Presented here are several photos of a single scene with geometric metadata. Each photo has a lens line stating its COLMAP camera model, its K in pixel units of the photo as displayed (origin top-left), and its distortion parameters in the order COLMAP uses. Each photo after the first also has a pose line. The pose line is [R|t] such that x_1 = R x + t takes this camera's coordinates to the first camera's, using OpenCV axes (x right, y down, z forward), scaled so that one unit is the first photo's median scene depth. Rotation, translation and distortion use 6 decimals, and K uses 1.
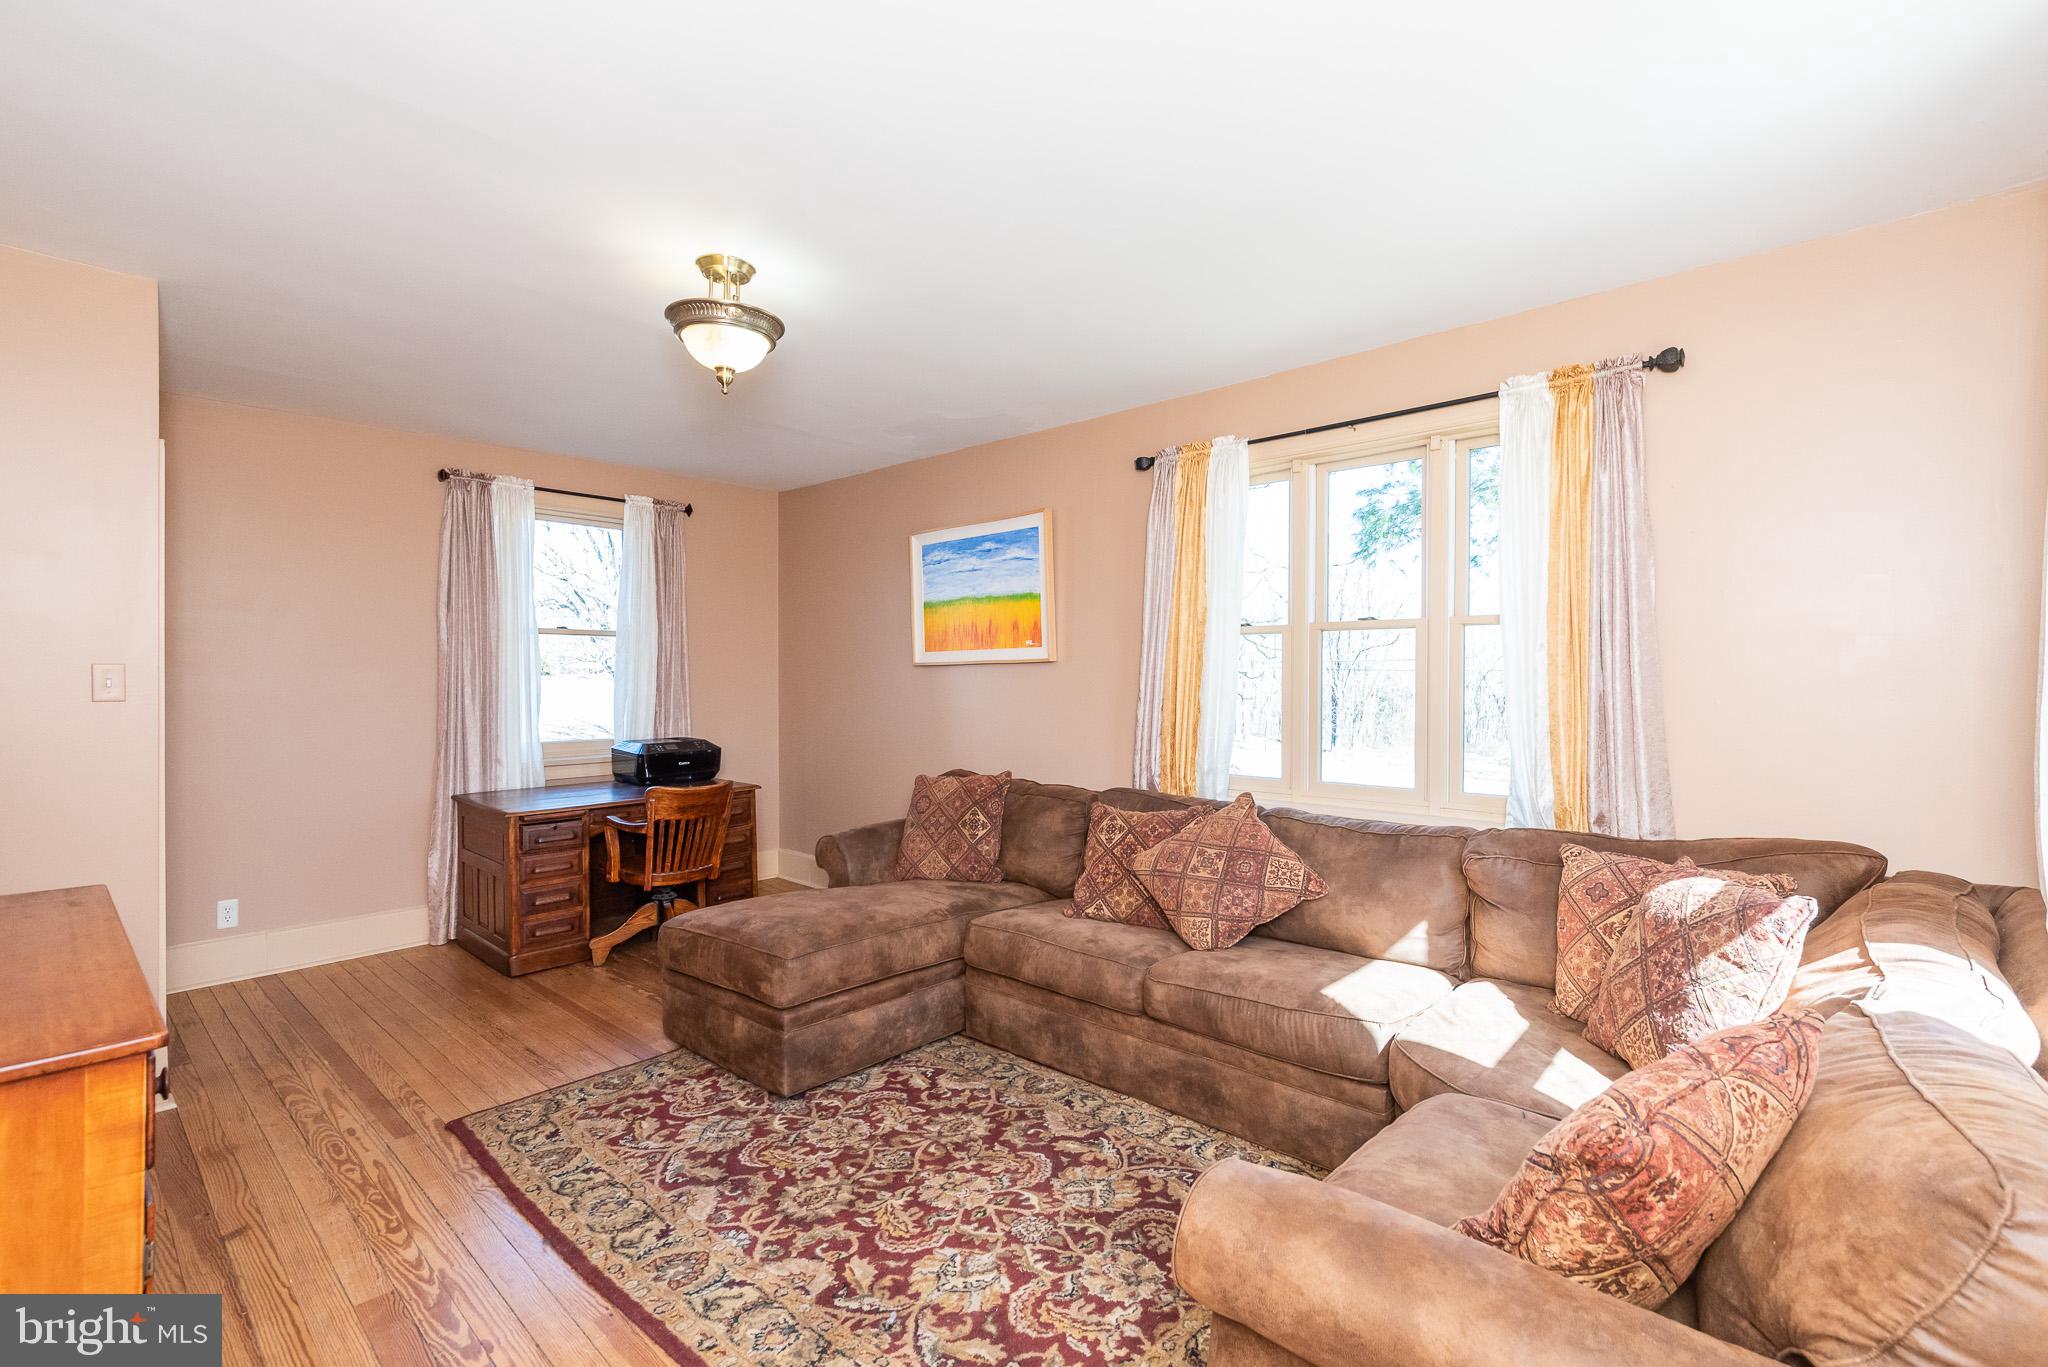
lens RADIAL K [[885.4, 0, 1030.8], [0, 885.4, 679.5], [0, 0, 1]] dist [-0.005205, 0.000168]
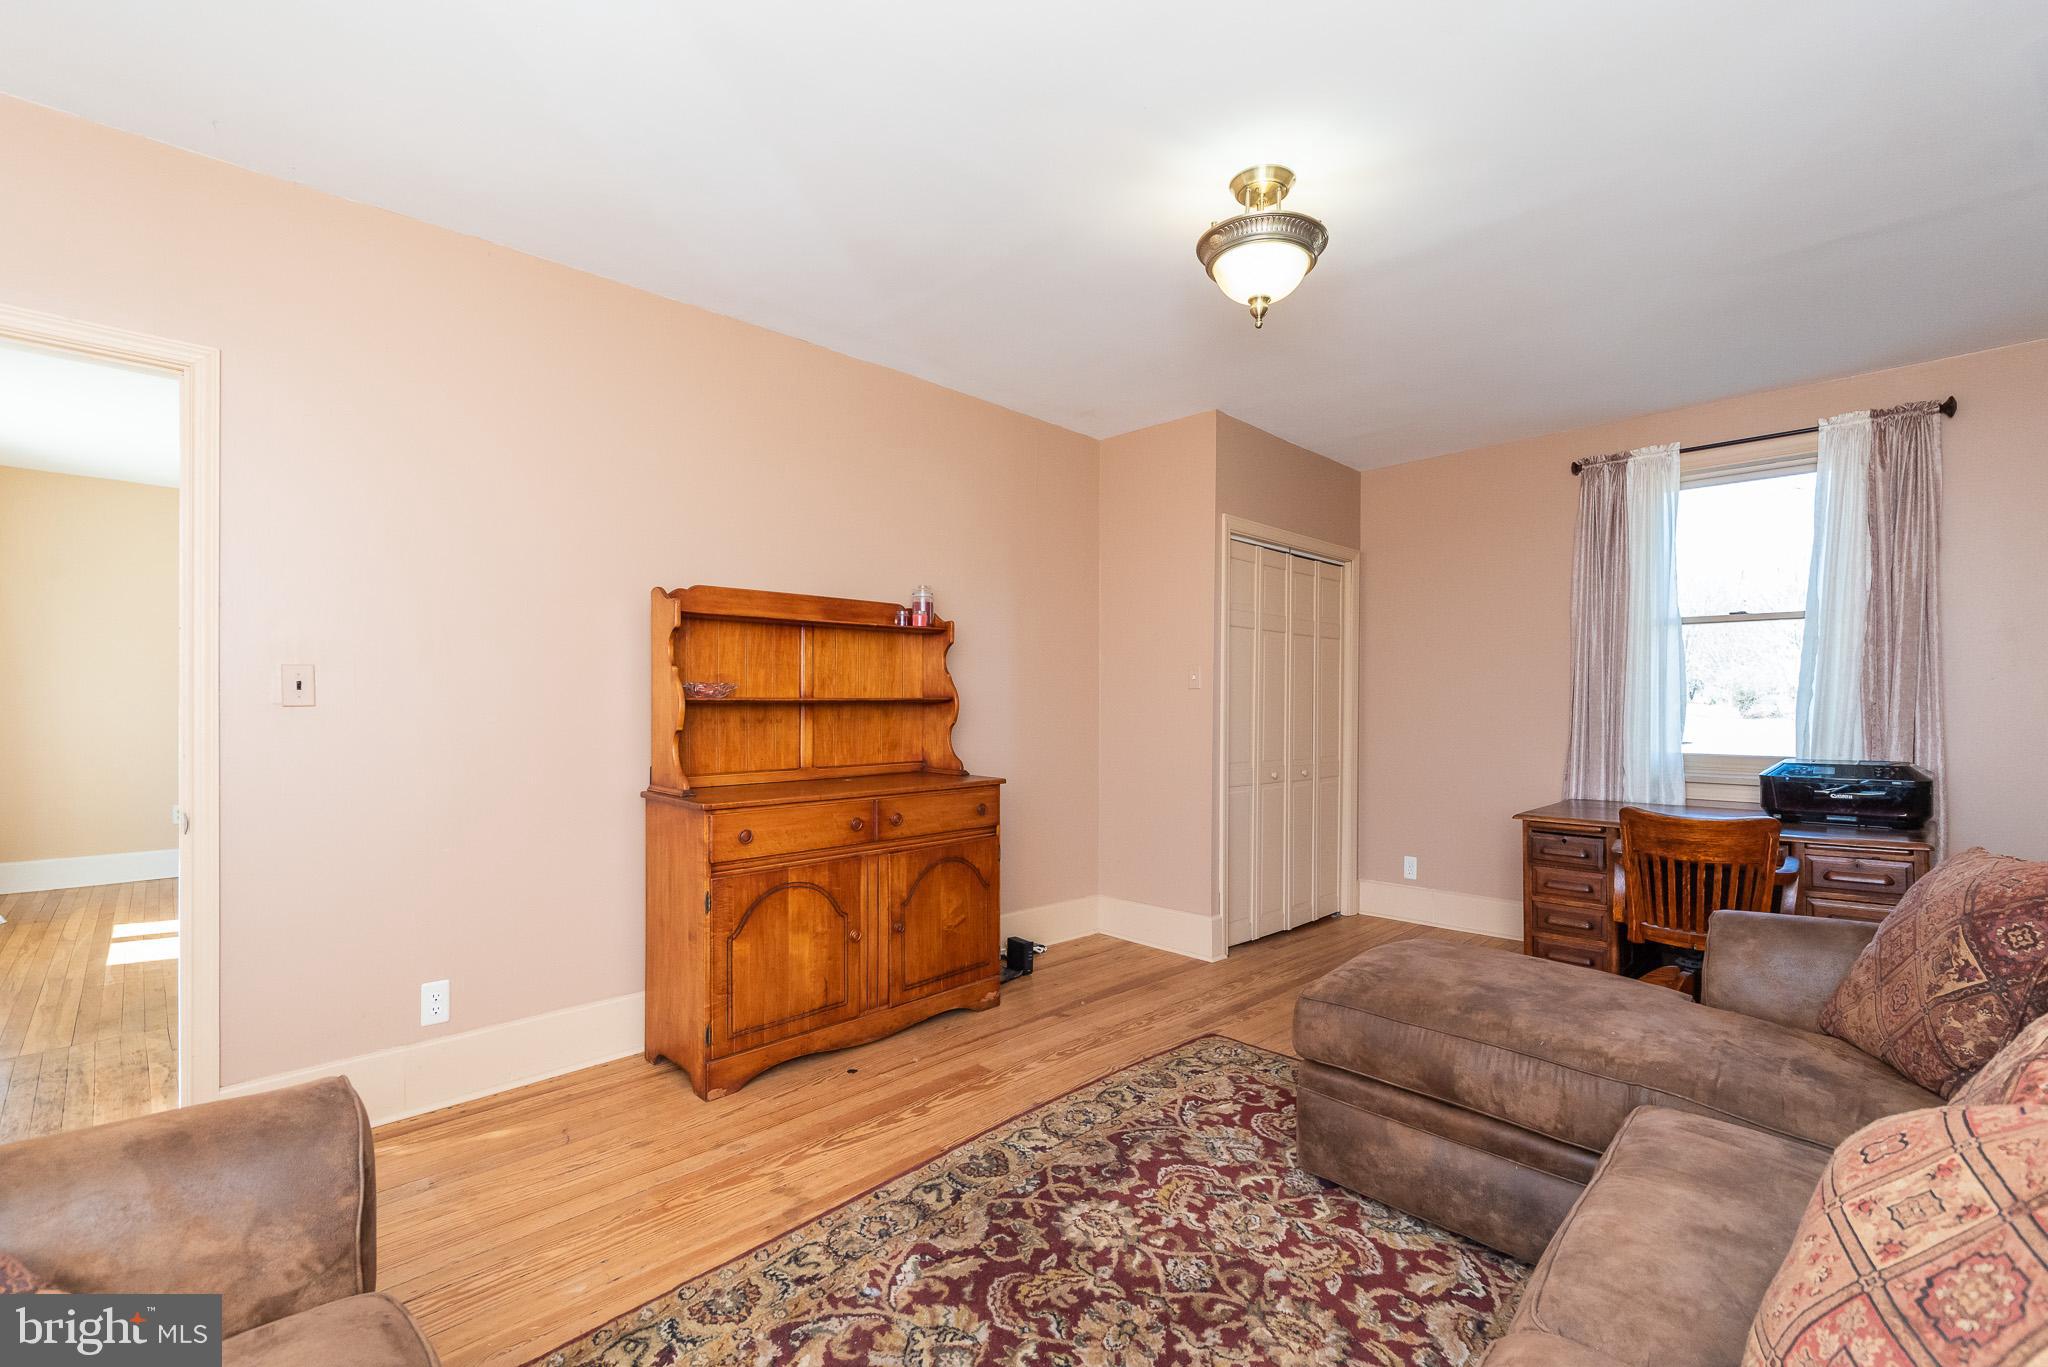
lens RADIAL K [[885.4, 0, 1095.8], [0, 885.4, 709.3], [0, 0, 1]] dist [-0.005205, 0.000168]
pose [[-0.009277, 0.003184, -0.999952, 0.557512], [-0.006043, 0.999976, 0.003240, 0.058478], [0.999939, 0.006073, -0.009258, 0.869706]]
